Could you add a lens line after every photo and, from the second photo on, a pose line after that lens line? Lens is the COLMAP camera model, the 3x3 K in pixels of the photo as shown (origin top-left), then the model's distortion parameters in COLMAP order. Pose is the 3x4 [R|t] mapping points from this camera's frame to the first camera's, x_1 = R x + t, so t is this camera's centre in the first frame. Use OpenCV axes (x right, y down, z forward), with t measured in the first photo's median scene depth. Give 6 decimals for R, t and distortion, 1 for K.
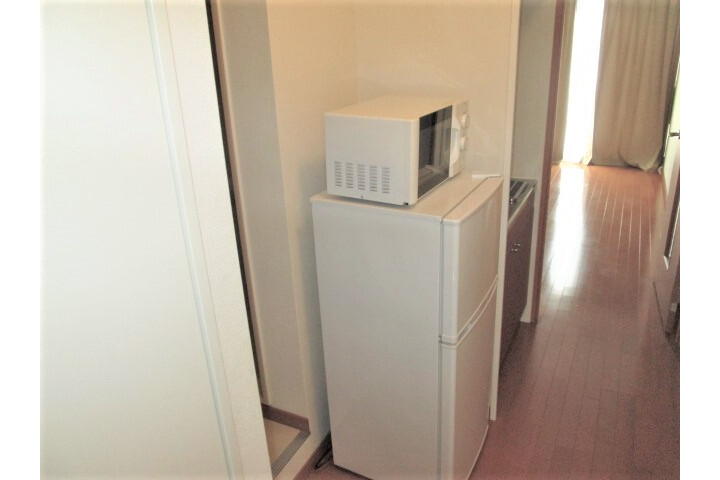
lens RADIAL K [[501.2, 0, 360.0], [0, 501.2, 240.0], [0, 0, 1]] dist [-0.043646, -0.001882]
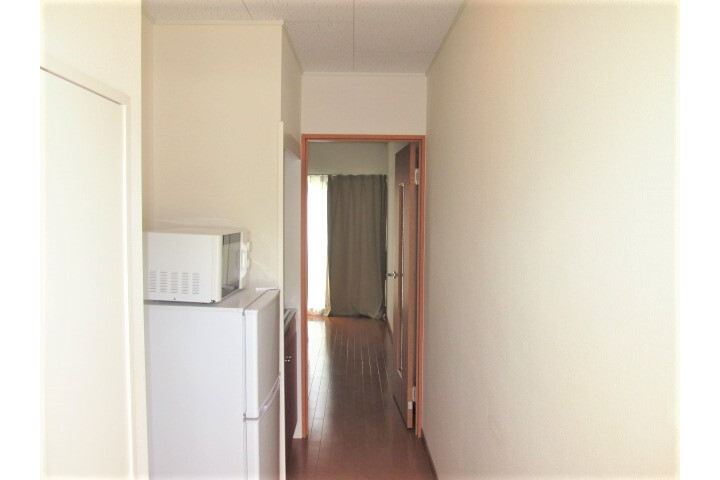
lens RADIAL K [[501.2, 0, 360.0], [0, 501.2, 240.0], [0, 0, 1]] dist [-0.043646, -0.001882]
pose [[0.877866, 0.026388, 0.478179, -0.156973], [0.133489, 0.945426, -0.297238, 0.169630], [-0.459927, 0.324766, 0.826435, -0.214982]]
